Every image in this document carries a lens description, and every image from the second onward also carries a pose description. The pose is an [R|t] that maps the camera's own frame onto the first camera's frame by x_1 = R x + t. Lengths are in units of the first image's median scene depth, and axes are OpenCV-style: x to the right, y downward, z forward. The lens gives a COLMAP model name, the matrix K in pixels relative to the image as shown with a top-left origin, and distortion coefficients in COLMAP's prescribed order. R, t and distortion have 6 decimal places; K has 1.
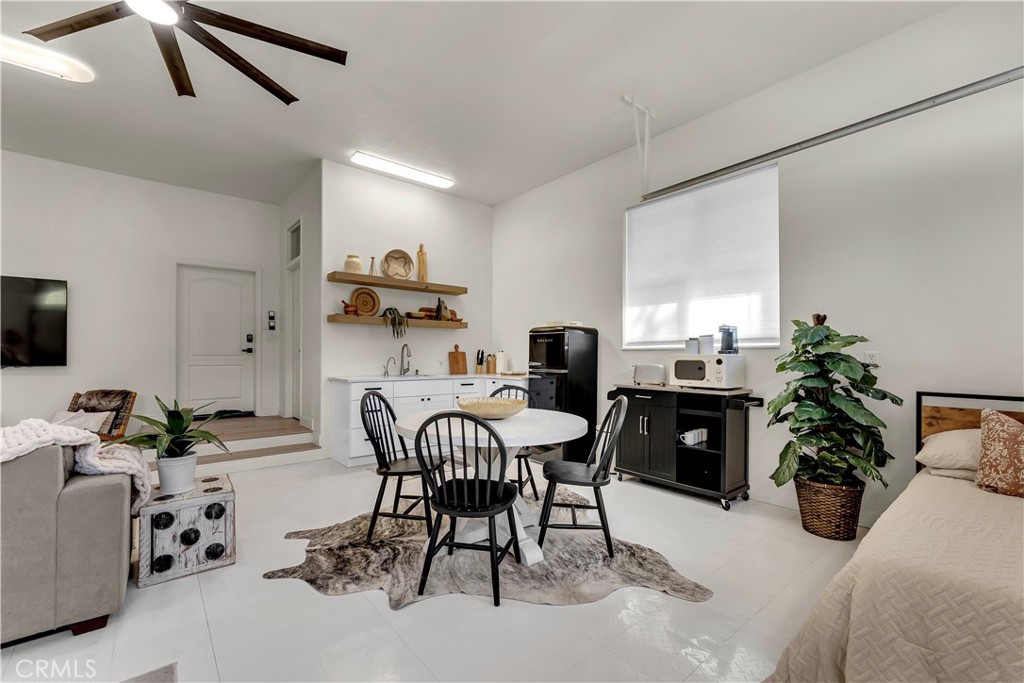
lens RADIAL K [[424.5, 0, 511.6], [0, 424.5, 346.1], [0, 0, 1]] dist [-0.001253, 0.000099]
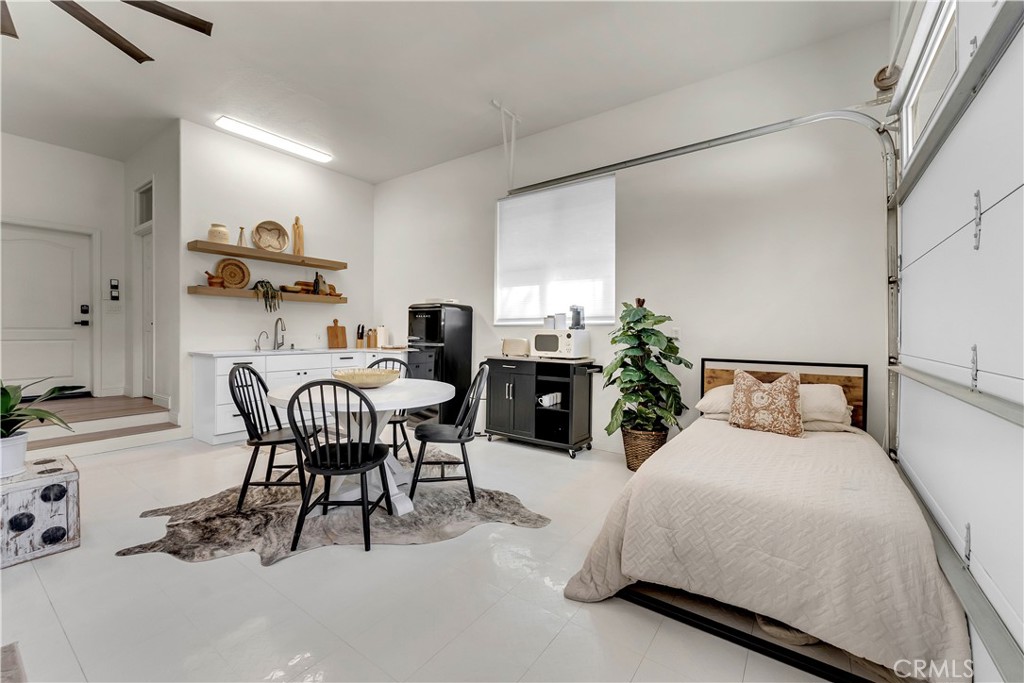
lens RADIAL K [[424.5, 0, 514.5], [0, 424.5, 331.6], [0, 0, 1]] dist [-0.001253, 0.000099]
pose [[0.967411, 0.004164, 0.253179, 0.036529], [-0.009877, 0.999724, 0.021300, 0.000888], [-0.253020, -0.023106, 0.967185, -0.117405]]
